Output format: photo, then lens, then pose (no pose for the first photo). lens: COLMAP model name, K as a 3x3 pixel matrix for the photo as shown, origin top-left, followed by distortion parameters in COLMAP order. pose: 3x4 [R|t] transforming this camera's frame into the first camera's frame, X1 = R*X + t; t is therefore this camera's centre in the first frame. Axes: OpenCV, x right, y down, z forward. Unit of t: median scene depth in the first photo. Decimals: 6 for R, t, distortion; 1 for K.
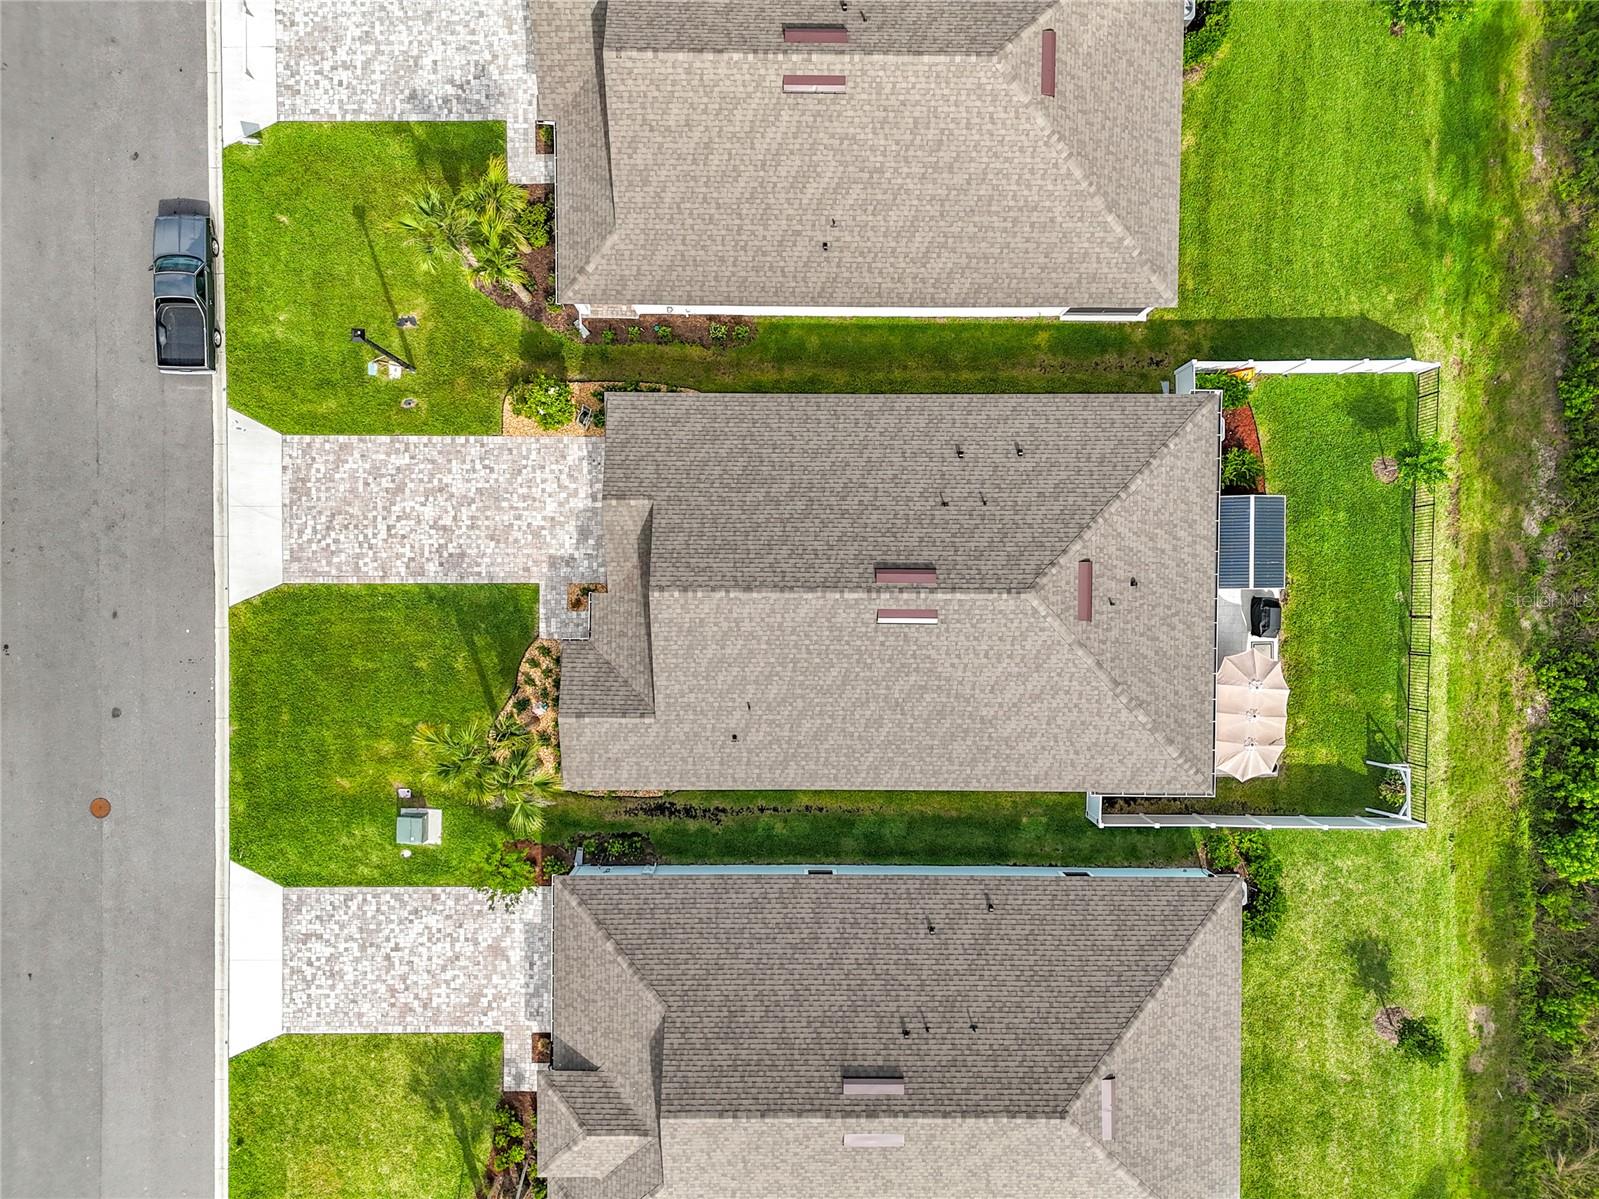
lens RADIAL K [[1195.5, 0, 803.9], [0, 1195.5, 633.6], [0, 0, 1]] dist [0.048271, 0.000197]
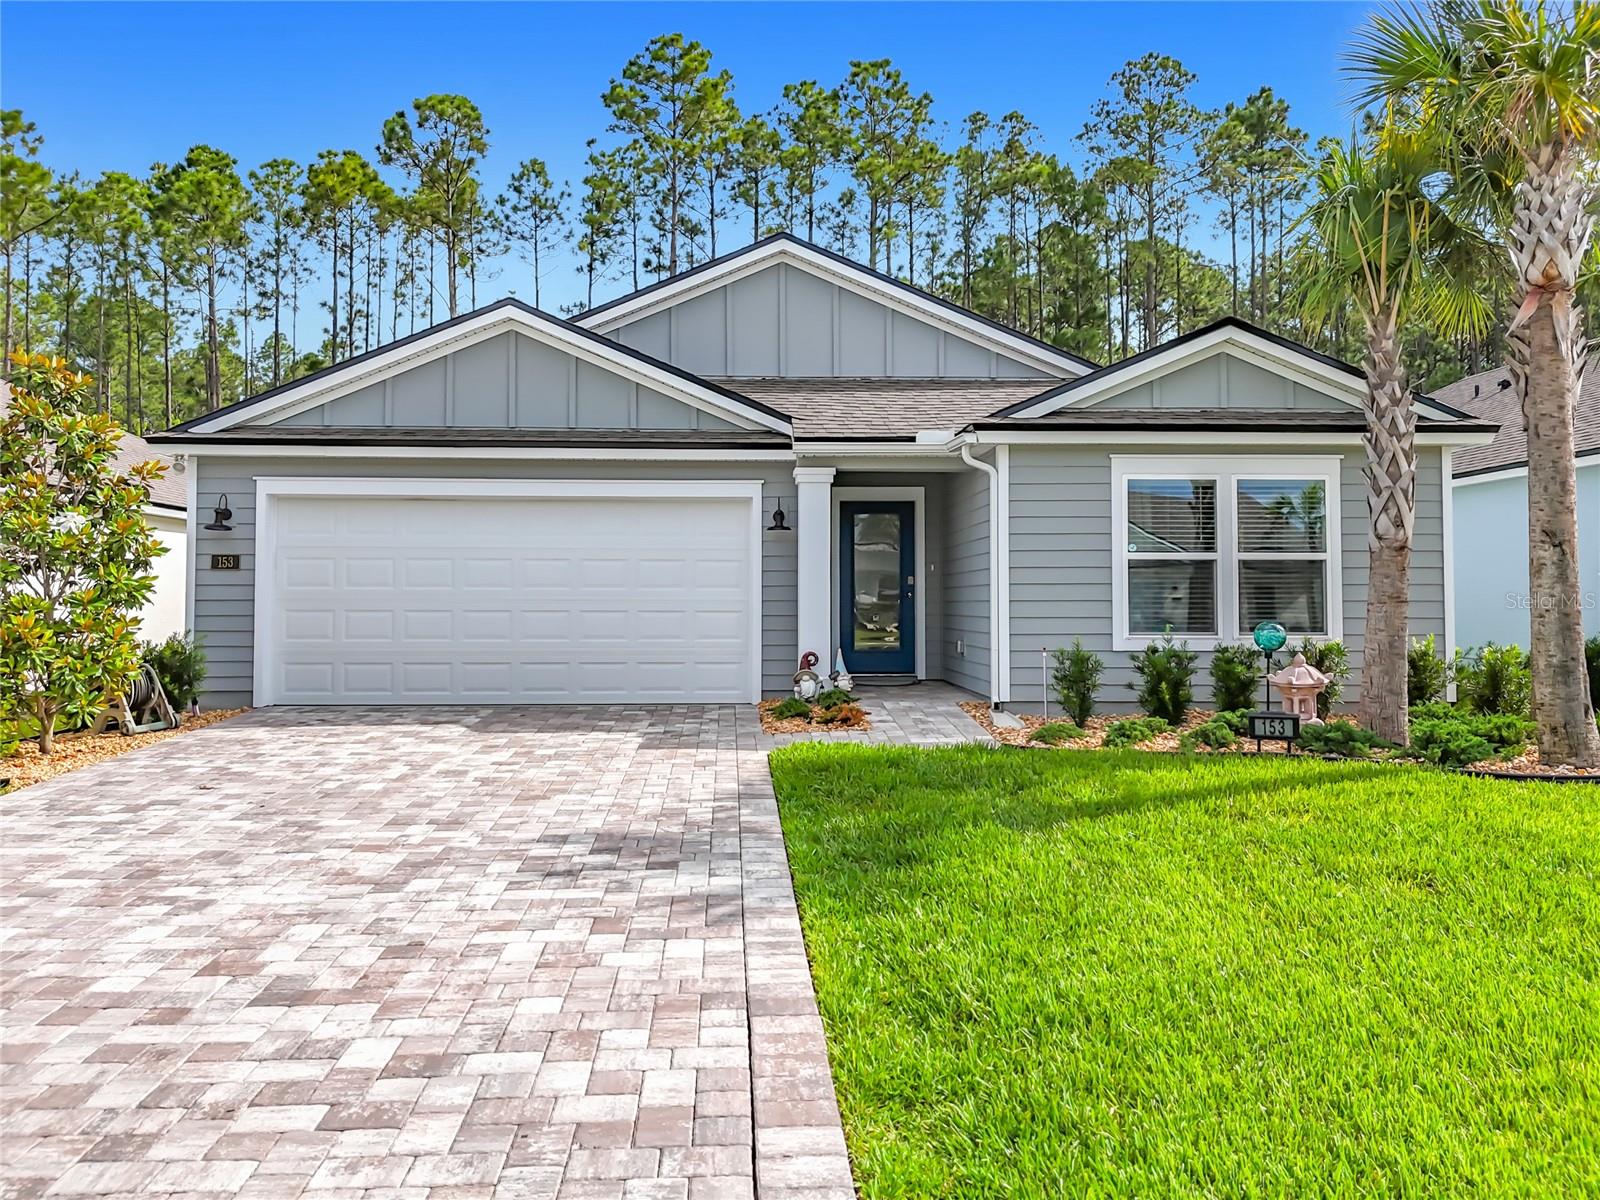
lens RADIAL K [[1235.3, 0, 776.6], [0, 1235.3, 560.4], [0, 0, 1]] dist [0.003958, 0.000030]
pose [[-0.039900, 0.019997, 0.999004, -0.454788], [0.998878, -0.024743, 0.040390, -0.048598], [0.025526, 0.999494, -0.018988, 0.966692]]
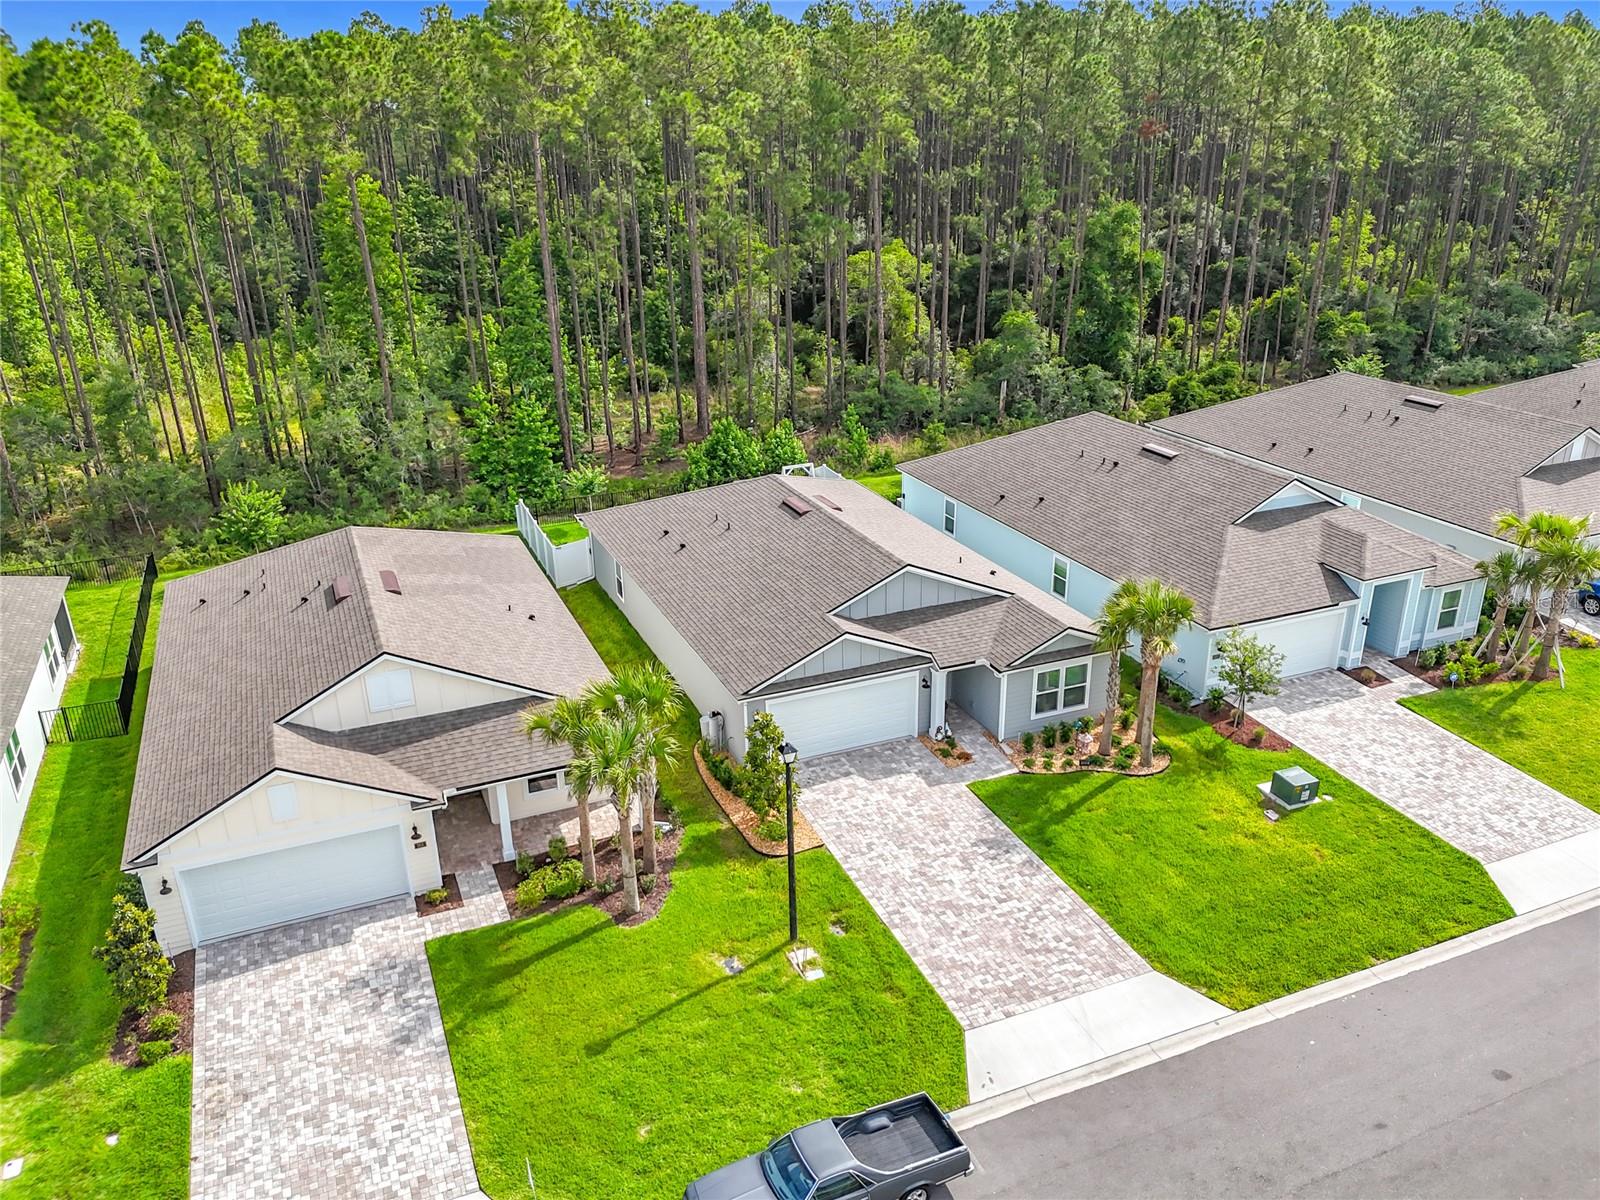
lens RADIAL K [[1223.5, 0, 804.1], [0, 1223.5, 621.5], [0, 0, 1]] dist [0.067530, -0.097842]
pose [[-0.393142, -0.357677, 0.847058, -0.878447], [0.918806, -0.188037, 0.347042, -0.430956], [0.035149, 0.914718, 0.402561, 0.533906]]
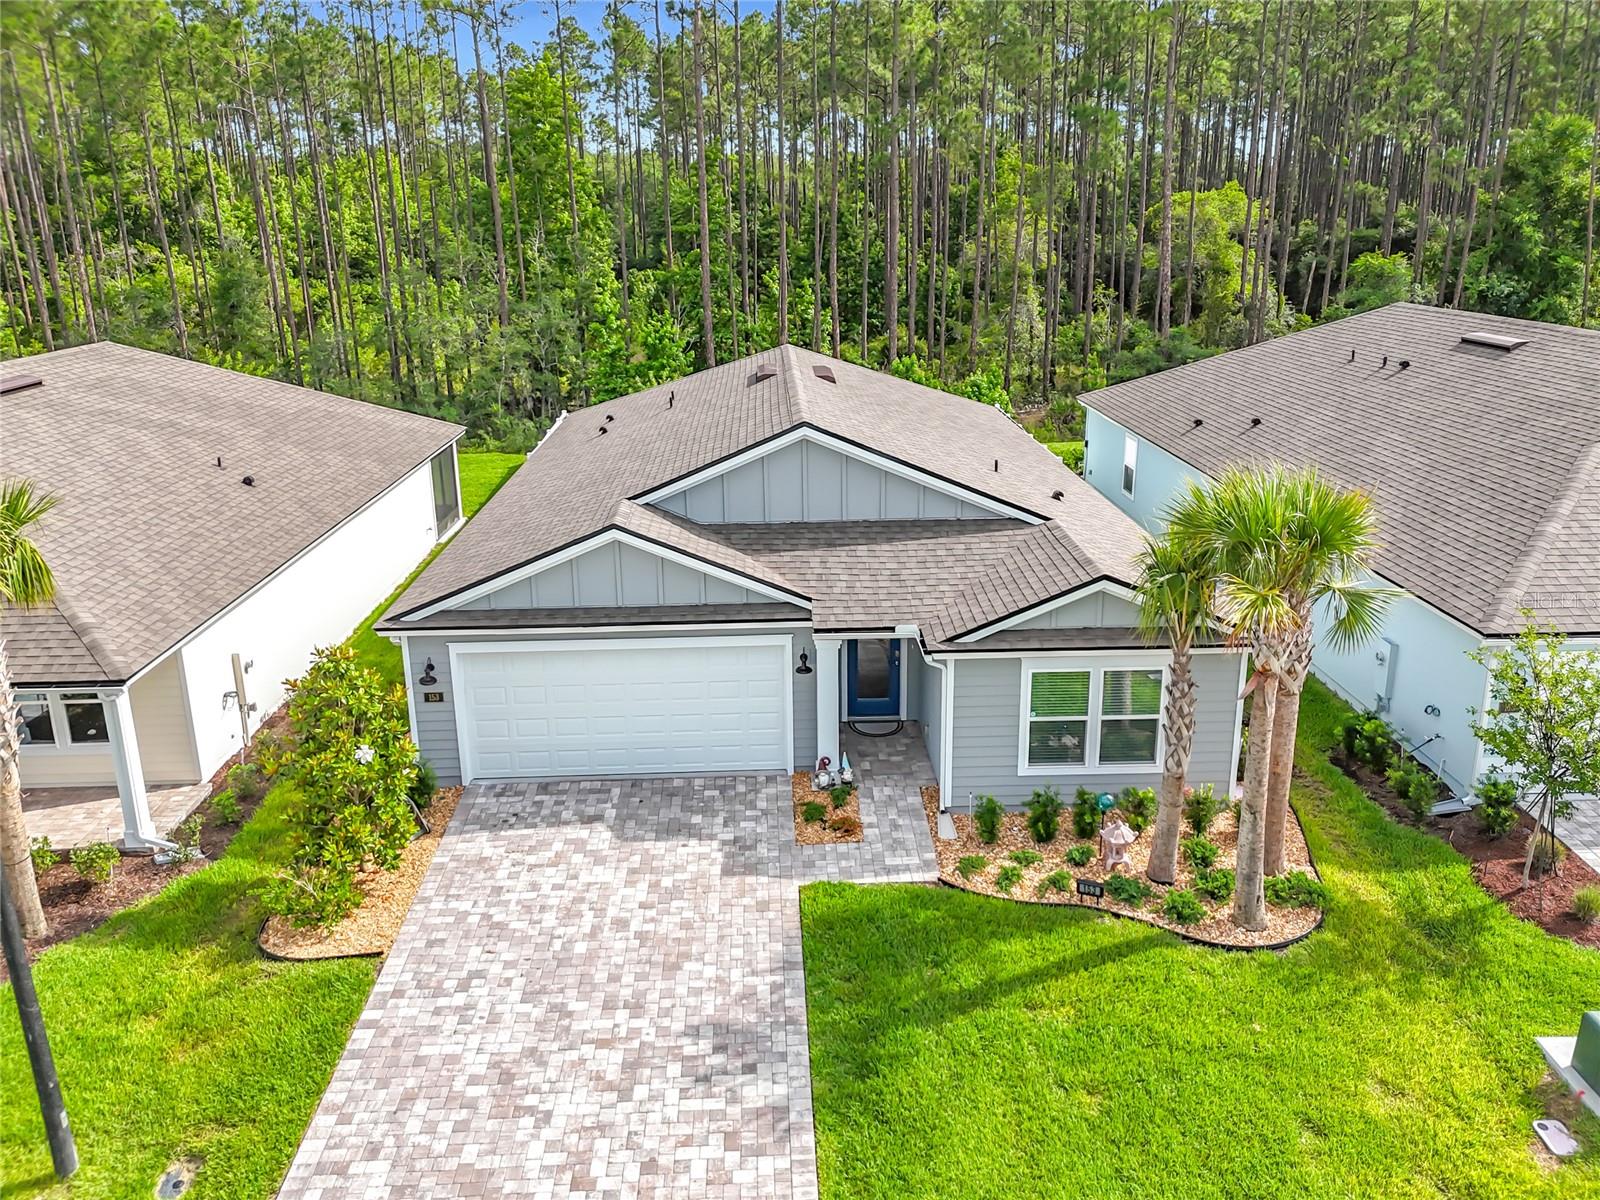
lens RADIAL K [[1218.2, 0, 801.8], [0, 1218.2, 564.5], [0, 0, 1]] dist [0.038079, -0.050061]
pose [[-0.038116, -0.290852, 0.956009, -0.565887], [0.998453, -0.049846, 0.024644, -0.045325], [0.040485, 0.955469, 0.292302, 0.785941]]
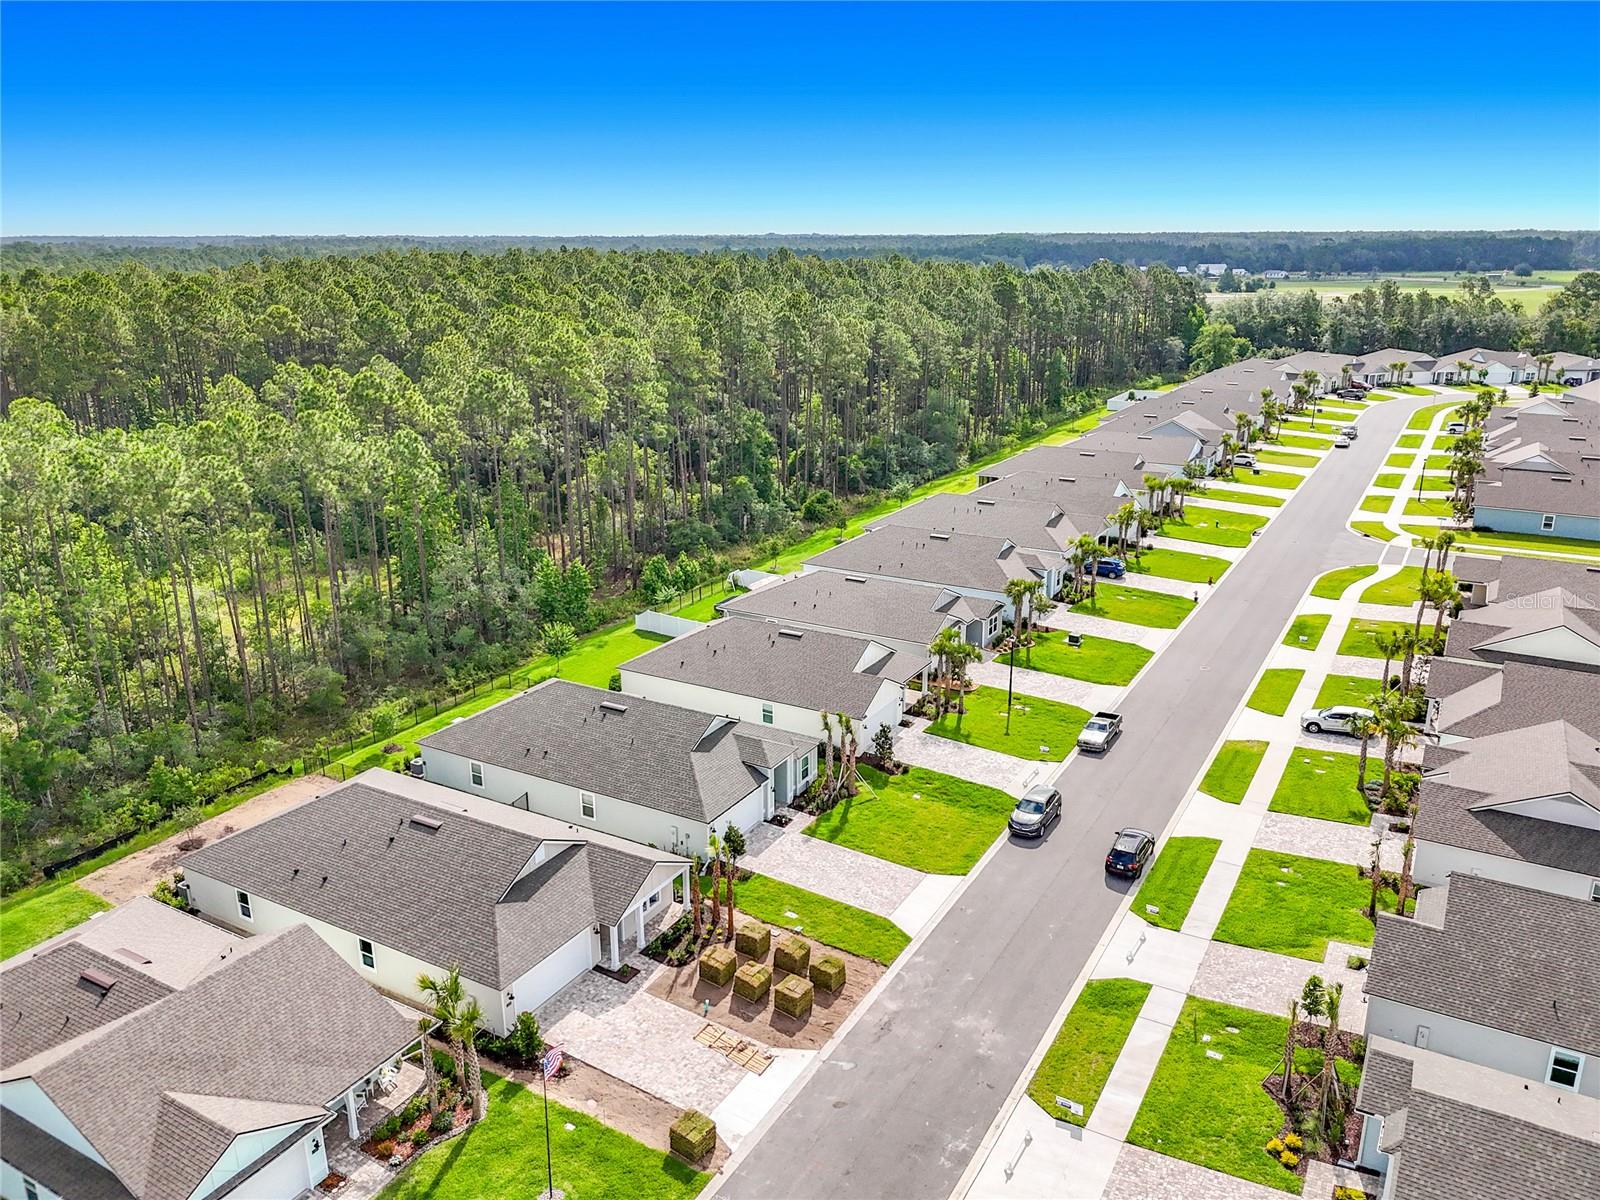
lens RADIAL K [[1193.1, 0, 800.0], [0, 1193.1, 600.0], [0, 0, 1]] dist [0.055024, -0.066391]
pose [[-0.868439, -0.155634, 0.470735, -0.973641], [0.495759, -0.284162, 0.820655, -2.100592], [0.006044, 0.946060, 0.323934, 0.130133]]
